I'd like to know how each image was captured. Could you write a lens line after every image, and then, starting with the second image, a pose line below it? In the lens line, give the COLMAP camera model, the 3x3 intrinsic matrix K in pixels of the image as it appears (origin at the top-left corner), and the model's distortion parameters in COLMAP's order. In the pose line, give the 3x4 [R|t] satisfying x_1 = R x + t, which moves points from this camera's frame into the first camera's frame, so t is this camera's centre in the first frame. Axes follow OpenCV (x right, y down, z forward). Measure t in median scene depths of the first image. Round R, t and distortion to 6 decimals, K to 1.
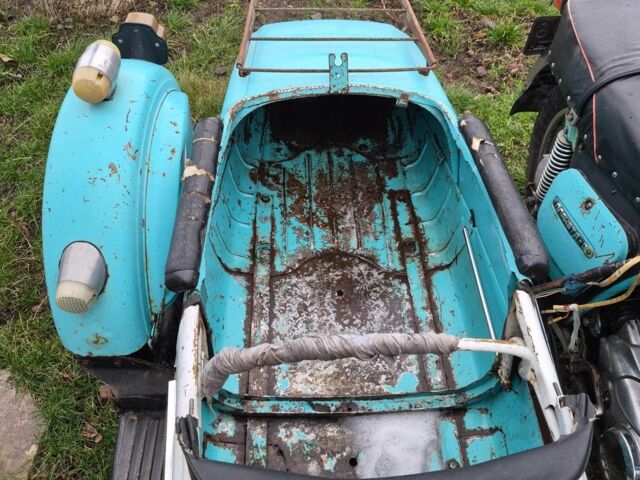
lens RADIAL K [[578.8, 0, 320.0], [0, 578.8, 240.0], [0, 0, 1]] dist [0.104423, -0.201954]
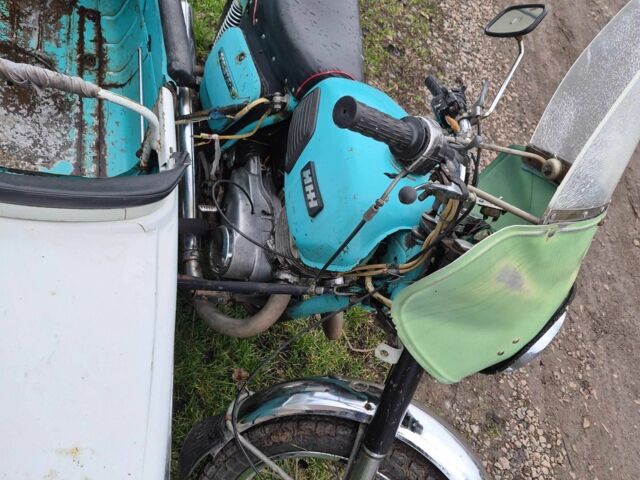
lens RADIAL K [[587.1, 0, 320.0], [0, 587.1, 250.8], [0, 0, 1]] dist [0.085981, -0.135877]
pose [[0.862946, 0.136416, 0.486533, 0.036317], [-0.217715, 0.969287, 0.114381, 0.139998], [-0.455987, -0.204631, 0.866142, -0.228812]]
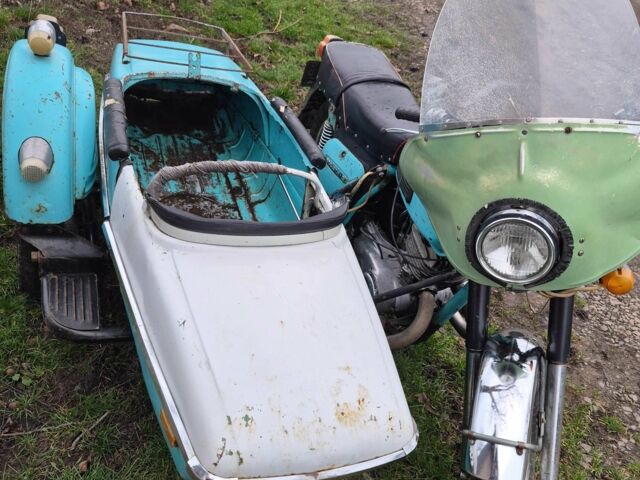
lens RADIAL K [[578.8, 0, 320.0], [0, 578.8, 240.0], [0, 0, 1]] dist [0.104423, -0.201954]
pose [[0.928266, 0.008486, 0.371821, -0.212763], [0.049350, 0.988089, -0.145754, 0.381851], [-0.368629, 0.153648, 0.916791, -0.446940]]
